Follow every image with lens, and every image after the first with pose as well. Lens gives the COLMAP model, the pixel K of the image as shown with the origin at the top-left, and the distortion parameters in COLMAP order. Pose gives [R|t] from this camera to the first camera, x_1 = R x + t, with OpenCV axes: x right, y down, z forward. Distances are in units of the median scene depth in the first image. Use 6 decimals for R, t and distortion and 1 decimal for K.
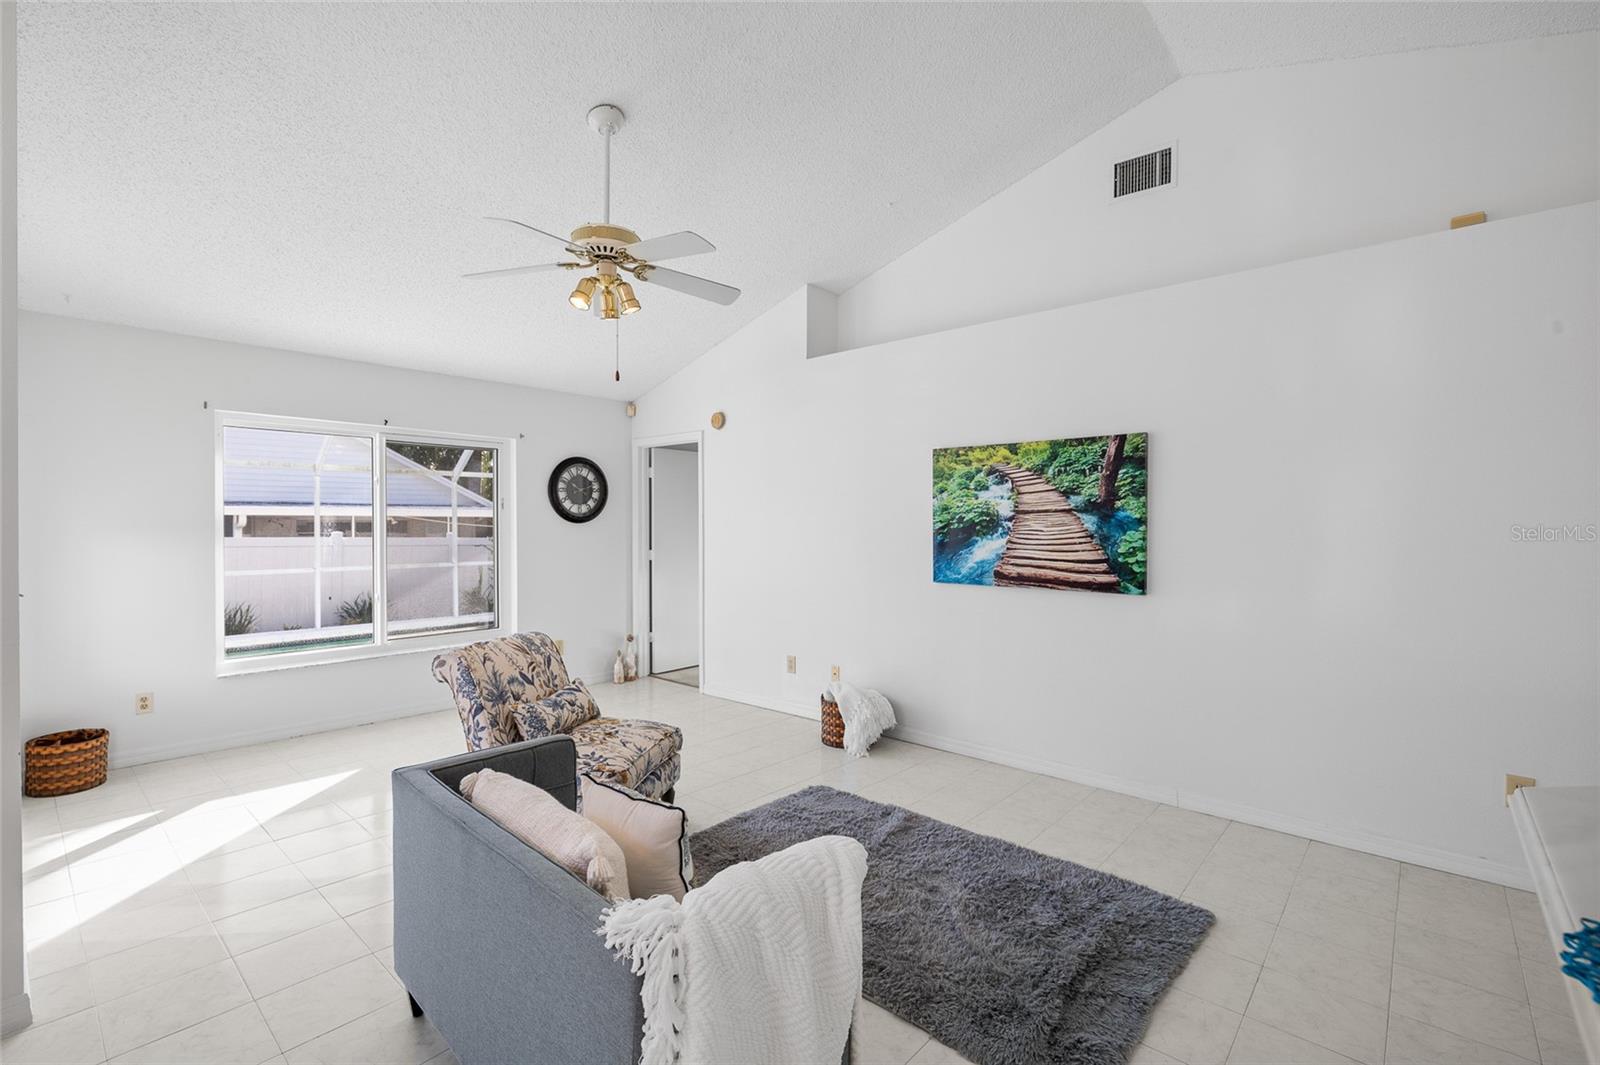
lens RADIAL K [[713.3, 0, 802.6], [0, 713.3, 526.2], [0, 0, 1]] dist [-0.003303, 0.001207]
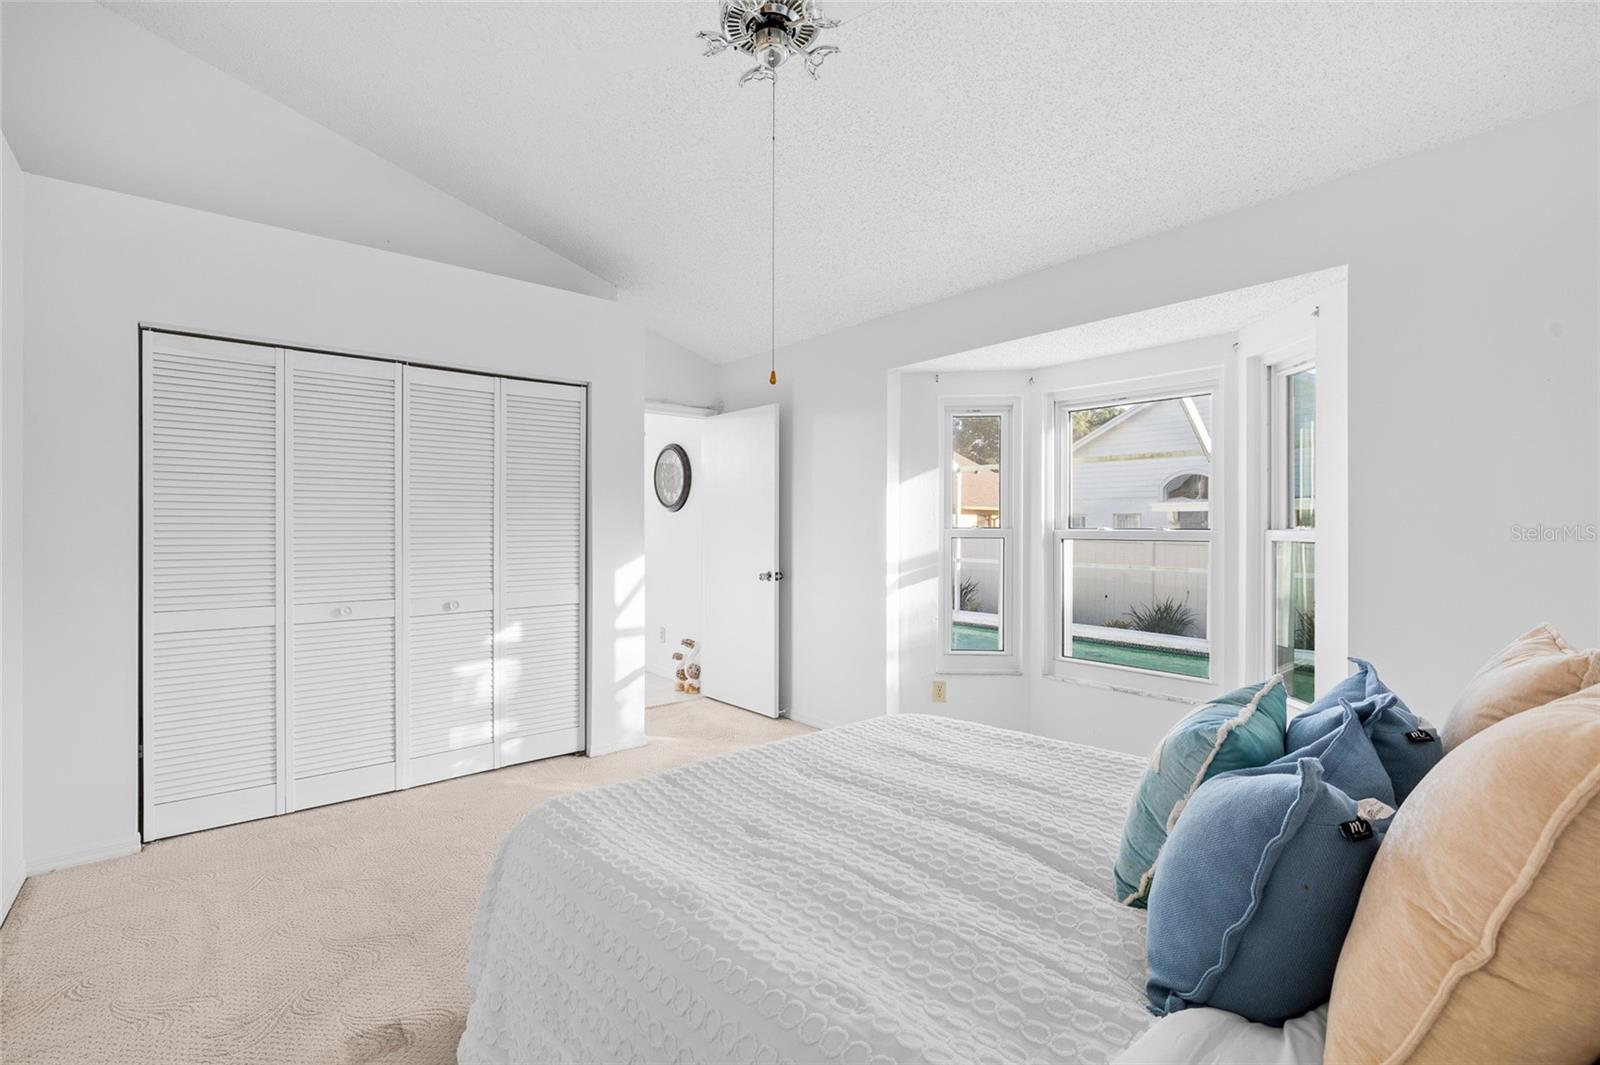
lens RADIAL K [[720.7, 0, 801.1], [0, 720.7, 527.6], [0, 0, 1]] dist [0.000524, 0.000563]
pose [[-0.150770, 0.001920, -0.988567, 0.964287], [-0.002466, 0.999994, 0.002318, 0.022147], [0.988566, 0.002787, -0.150764, 2.021583]]
